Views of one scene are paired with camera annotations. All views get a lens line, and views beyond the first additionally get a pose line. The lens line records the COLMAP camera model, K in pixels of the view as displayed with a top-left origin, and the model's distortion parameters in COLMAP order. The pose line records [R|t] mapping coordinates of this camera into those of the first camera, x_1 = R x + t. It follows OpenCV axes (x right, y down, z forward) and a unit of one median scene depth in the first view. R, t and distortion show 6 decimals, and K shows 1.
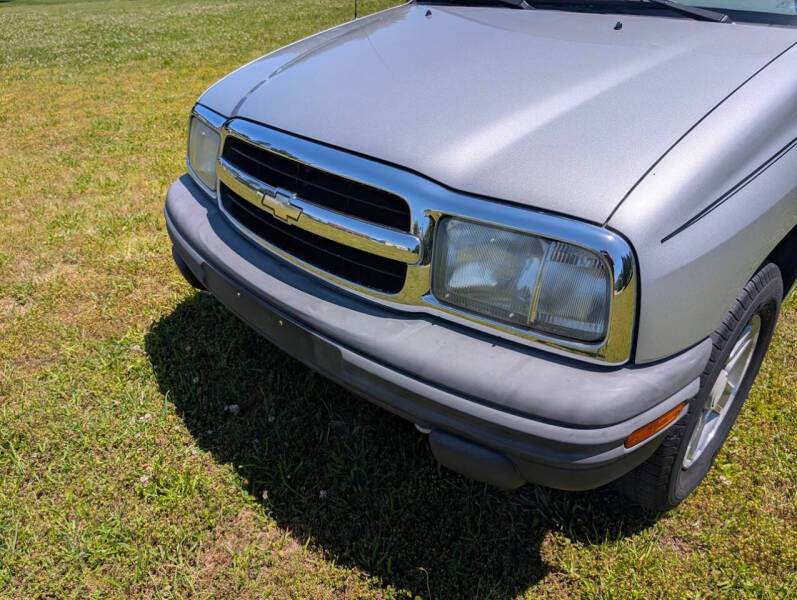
lens RADIAL K [[607.9, 0, 409.4], [0, 607.9, 295.3], [0, 0, 1]] dist [0.013471, -0.013838]
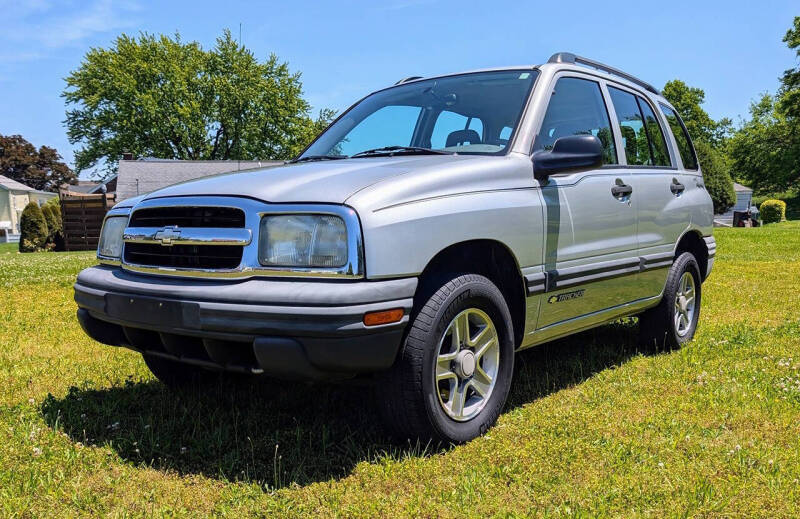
lens RADIAL K [[715.0, 0, 440.3], [0, 715.0, 319.3], [0, 0, 1]] dist [0.016901, 0.009350]
pose [[0.989883, -0.004346, 0.141819, 0.184111], [0.057222, 0.926868, -0.371001, 0.653239], [-0.129835, 0.375362, 0.917740, -0.583624]]
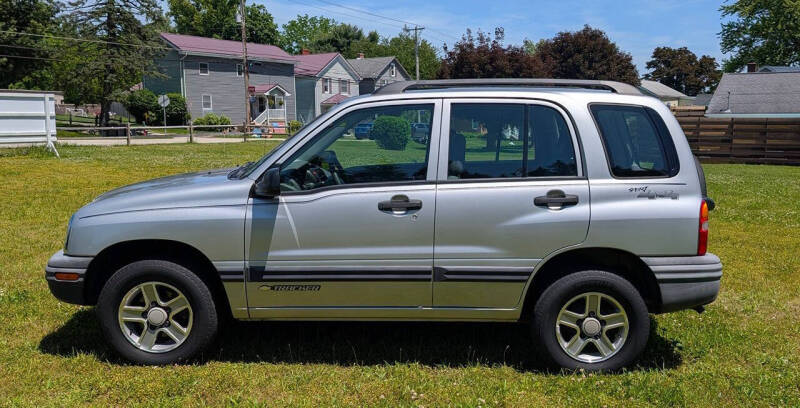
lens RADIAL K [[699.0, 0, 409.7], [0, 699.0, 180.7], [0, 0, 1]] dist [-0.000912, -0.006349]
pose [[0.711122, 0.100771, -0.695810, 2.796473], [-0.378879, 0.888604, -0.258524, 0.017832], [0.592247, 0.447469, 0.670085, -0.403003]]
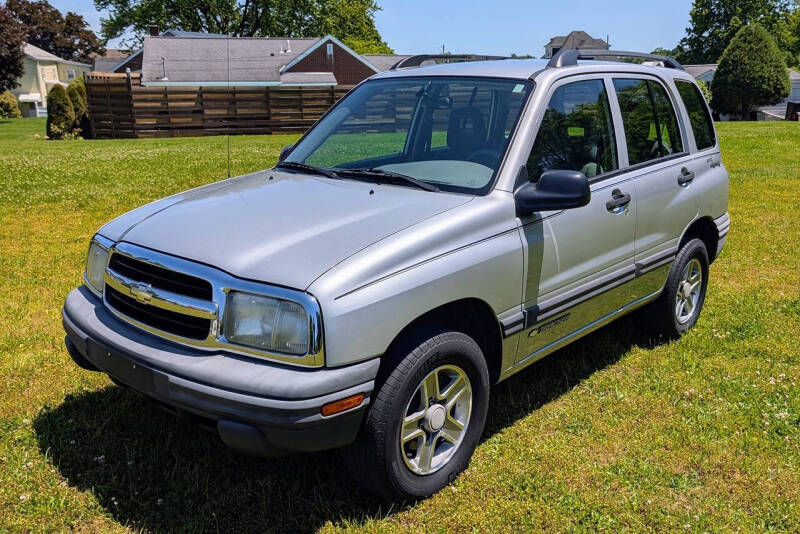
lens RADIAL K [[728.6, 0, 444.0], [0, 728.6, 289.2], [0, 0, 1]] dist [0.014432, -0.002843]
pose [[0.994922, 0.008138, 0.100324, 0.321007], [0.017829, 0.966715, -0.255234, 0.289106], [-0.099062, 0.255726, 0.961661, -0.760572]]
